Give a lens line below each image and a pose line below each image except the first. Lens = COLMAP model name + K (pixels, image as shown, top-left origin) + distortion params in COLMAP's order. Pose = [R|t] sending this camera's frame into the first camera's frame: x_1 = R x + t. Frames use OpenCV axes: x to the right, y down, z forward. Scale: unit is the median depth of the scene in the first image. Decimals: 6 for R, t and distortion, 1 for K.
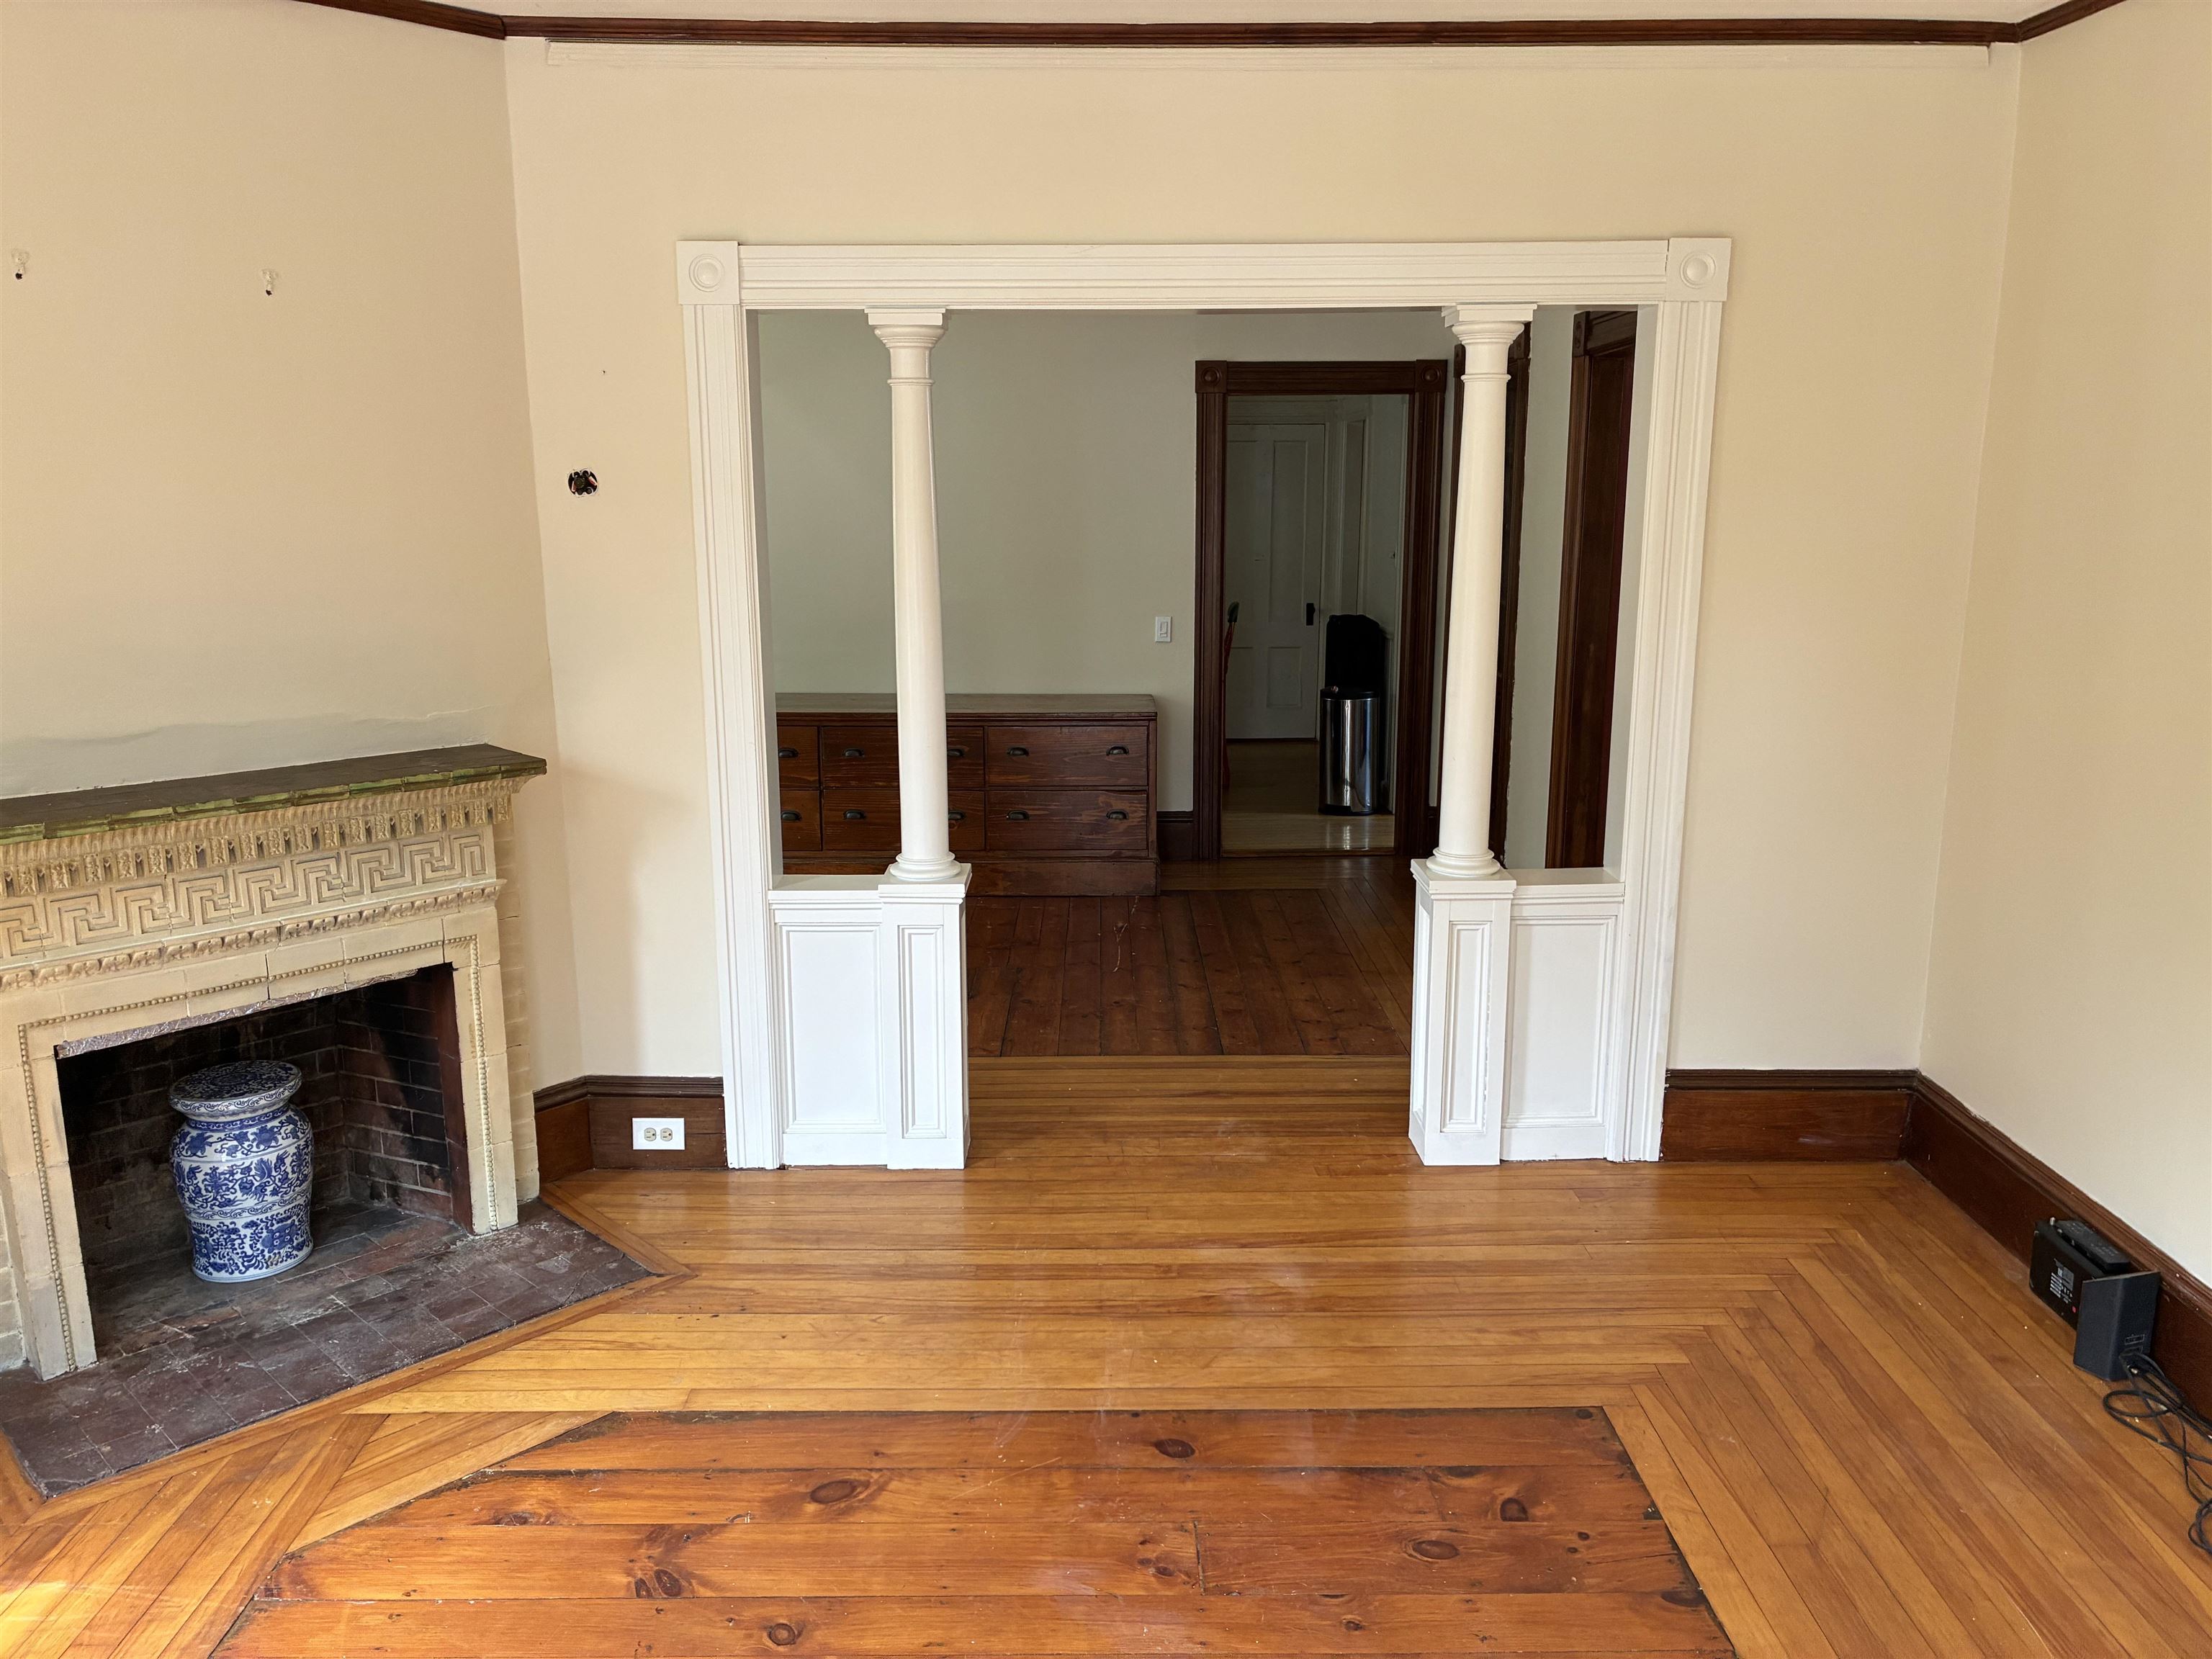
lens RADIAL K [[1665.0, 0, 1099.3], [0, 1665.0, 824.6], [0, 0, 1]] dist [0.060217, -0.062941]
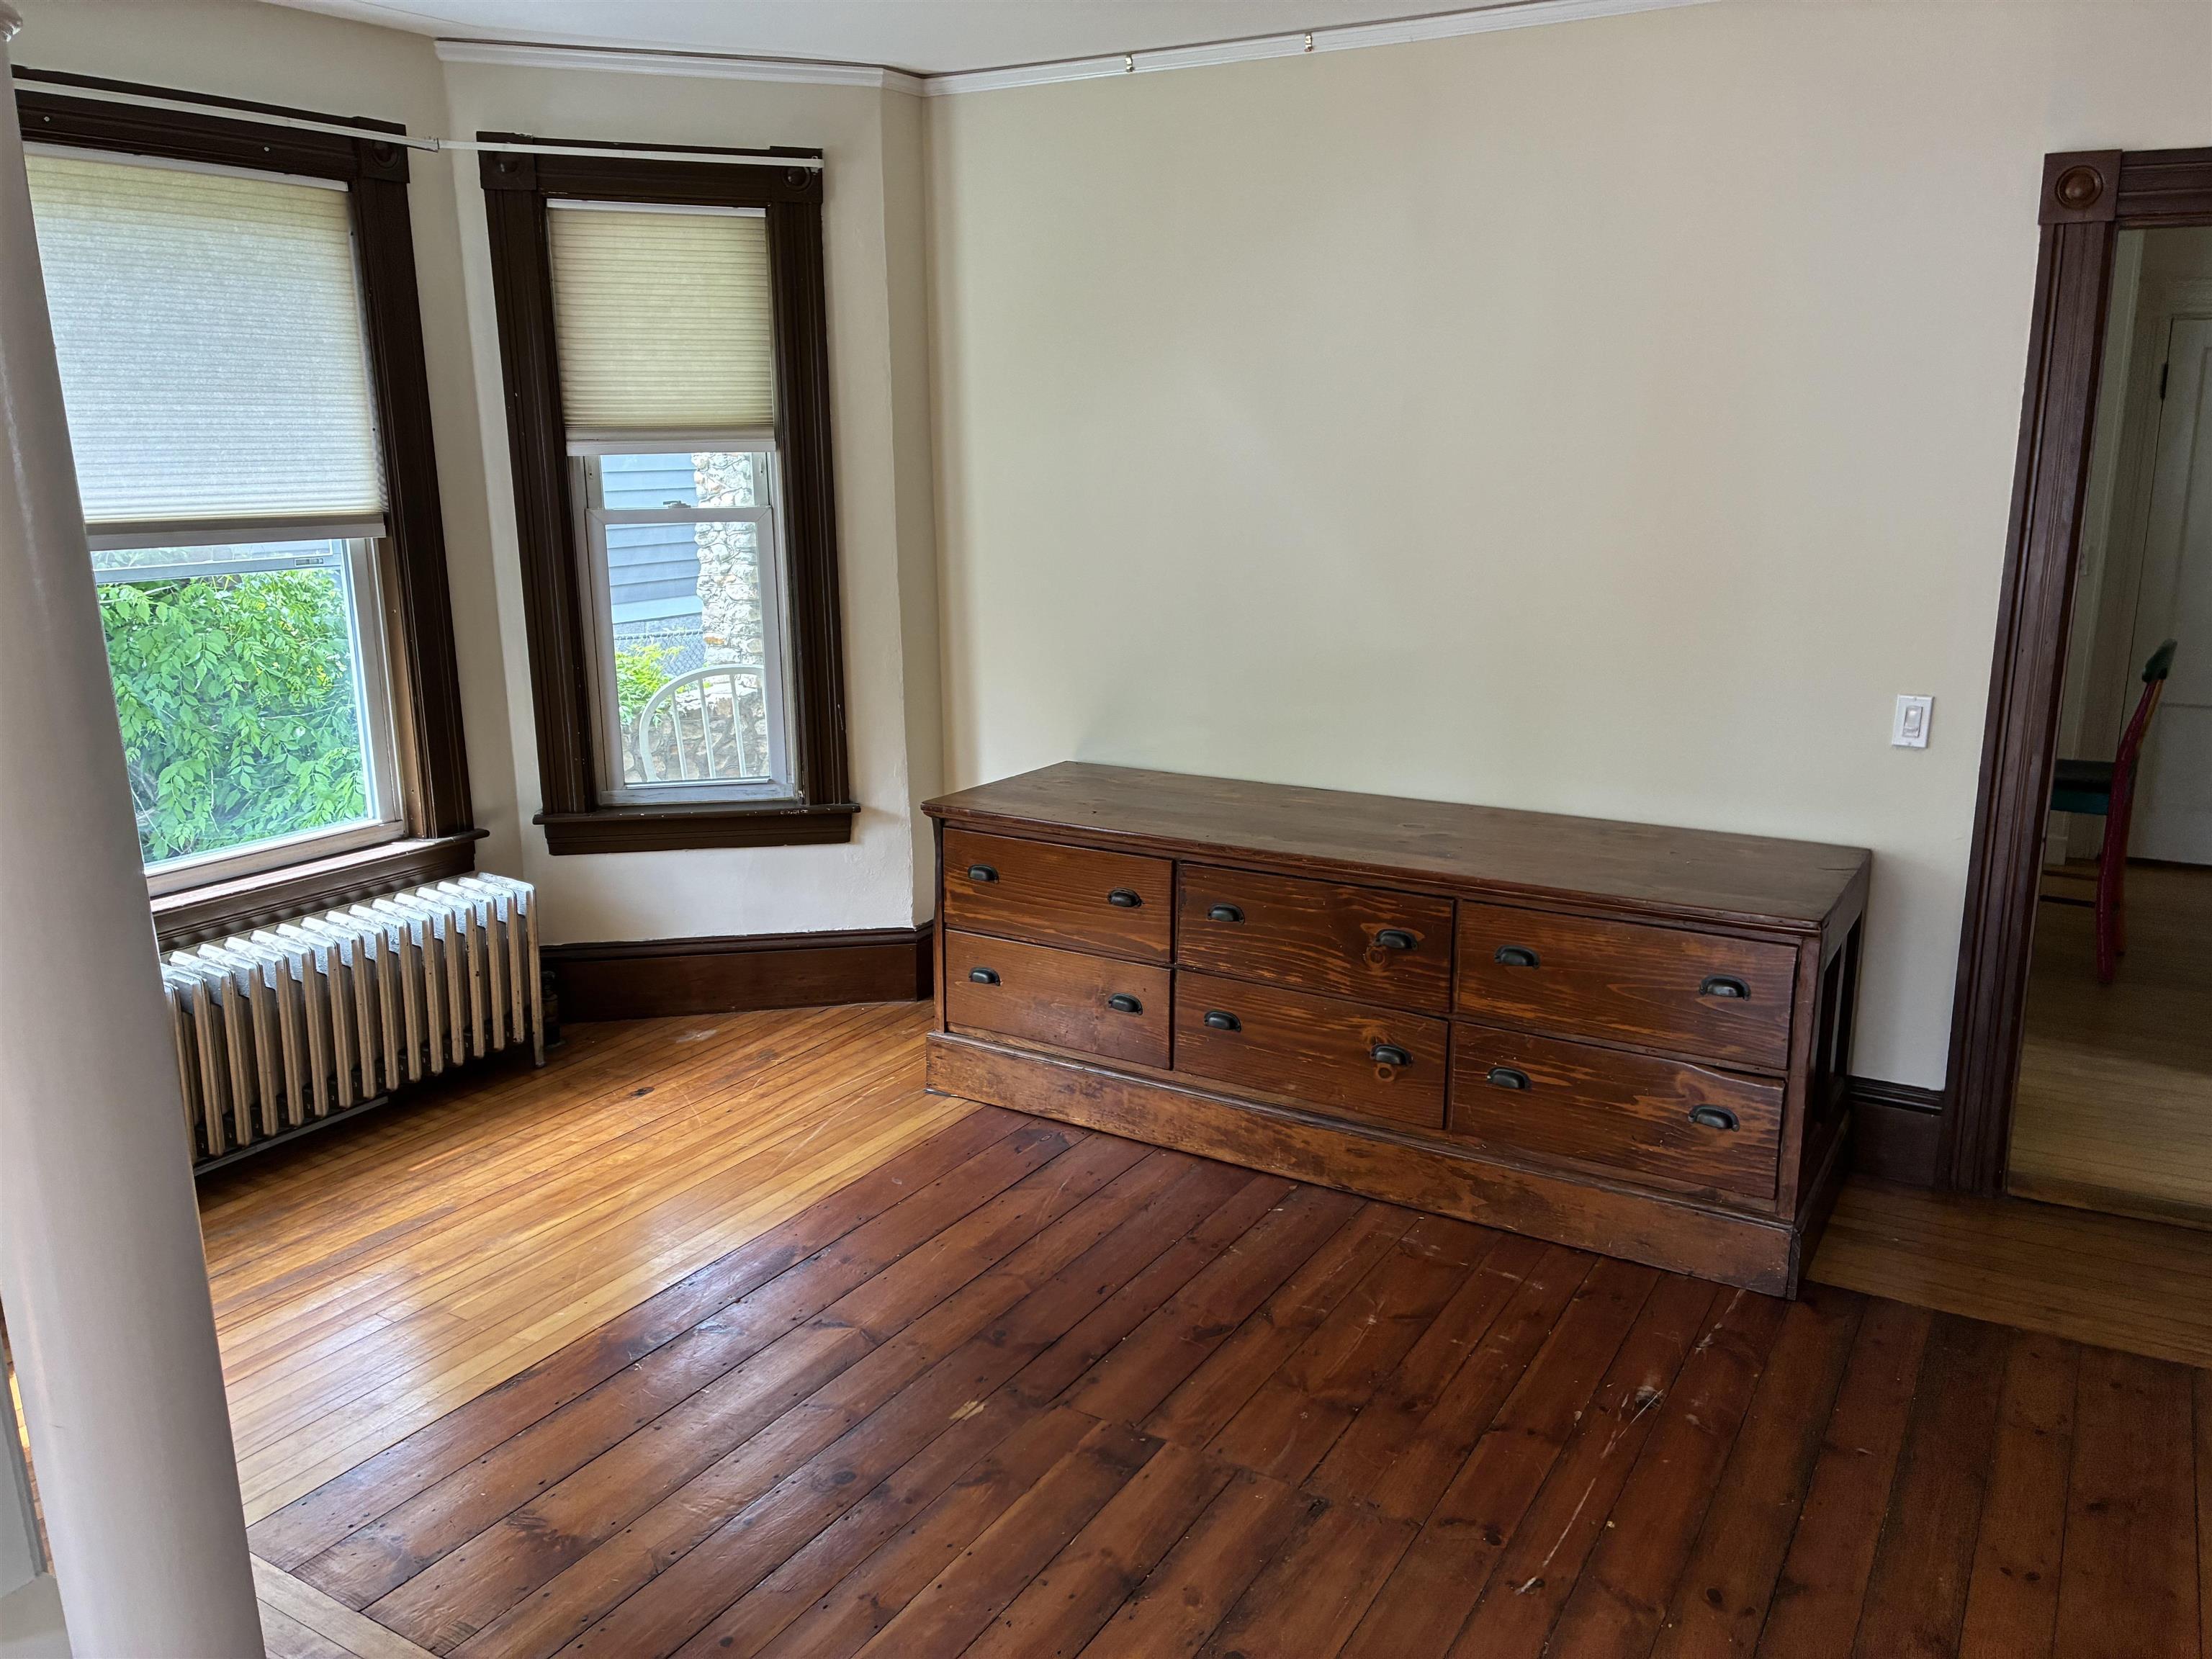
lens RADIAL K [[1665.0, 0, 1099.3], [0, 1665.0, 824.6], [0, 0, 1]] dist [0.060217, -0.062941]
pose [[0.859356, 0.110210, -0.499361, 0.175969], [-0.100389, 0.993857, 0.046586, -0.182293], [0.501427, 0.010097, 0.865141, 0.960409]]
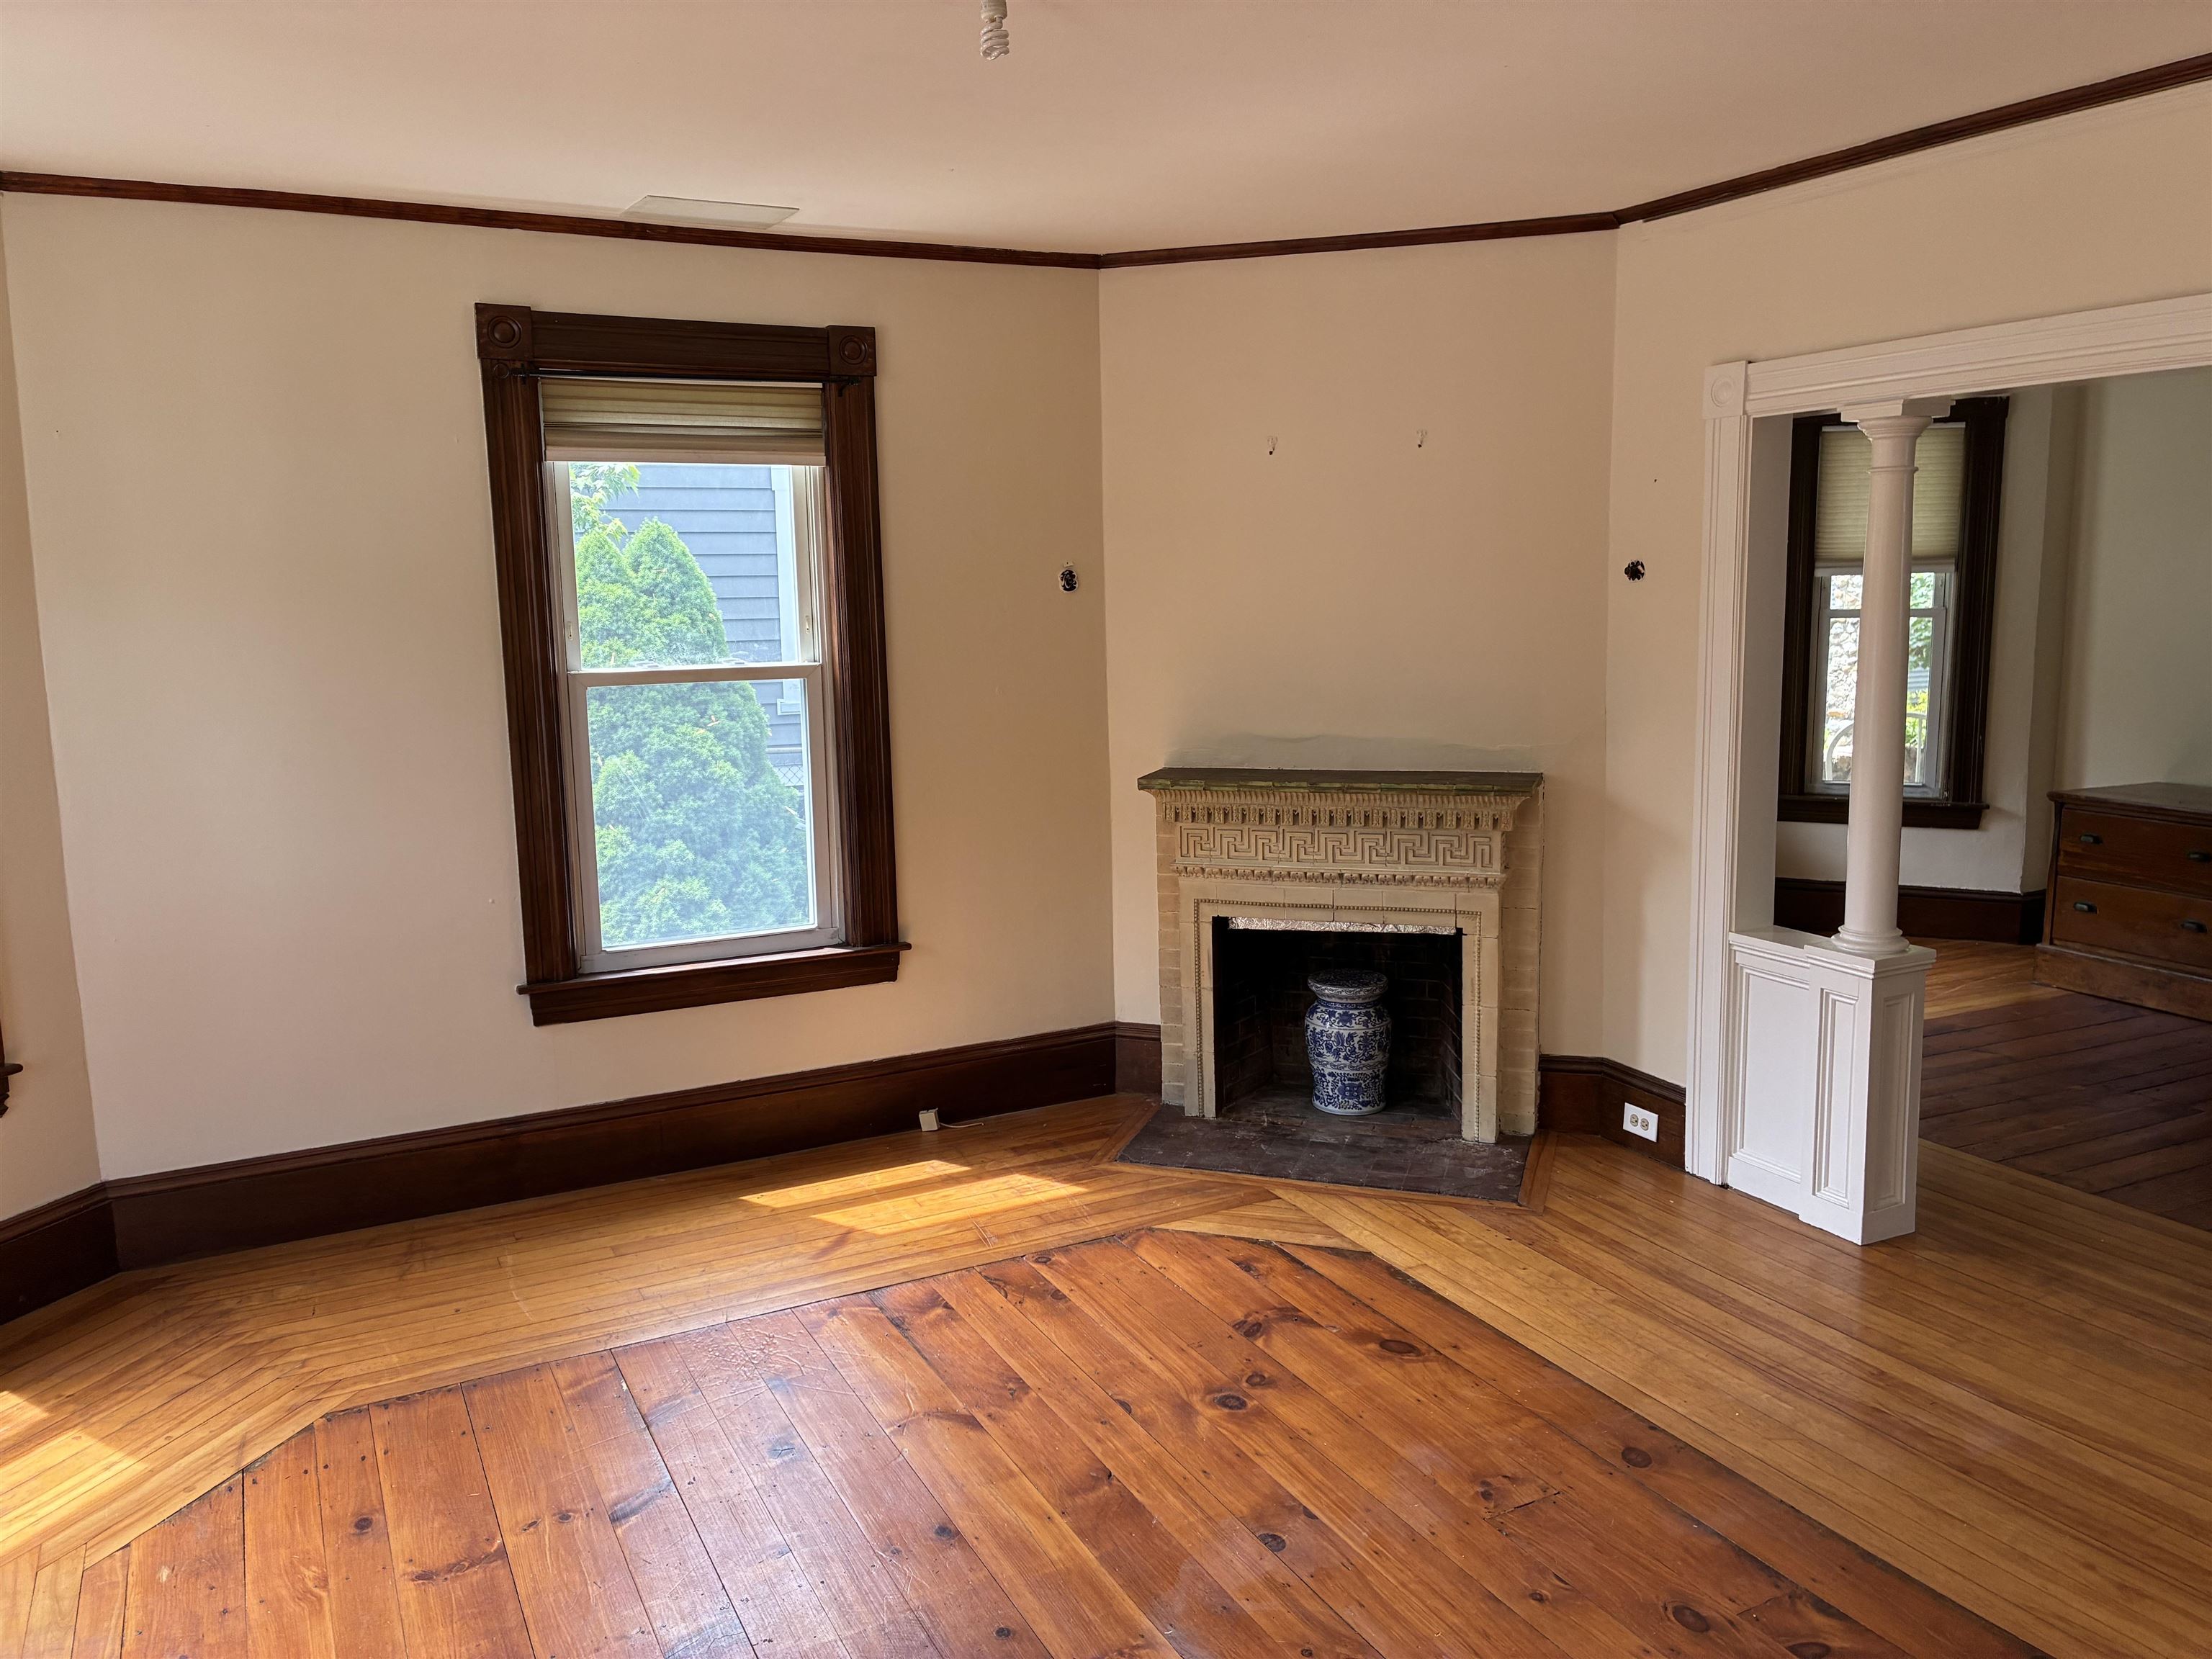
lens RADIAL K [[1665.0, 0, 1099.3], [0, 1665.0, 824.6], [0, 0, 1]] dist [0.060217, -0.062941]
pose [[0.445396, 0.128338, -0.886088, 0.678587], [-0.162099, 0.984877, 0.061167, -0.035412], [0.880538, 0.116390, 0.459463, 0.122913]]
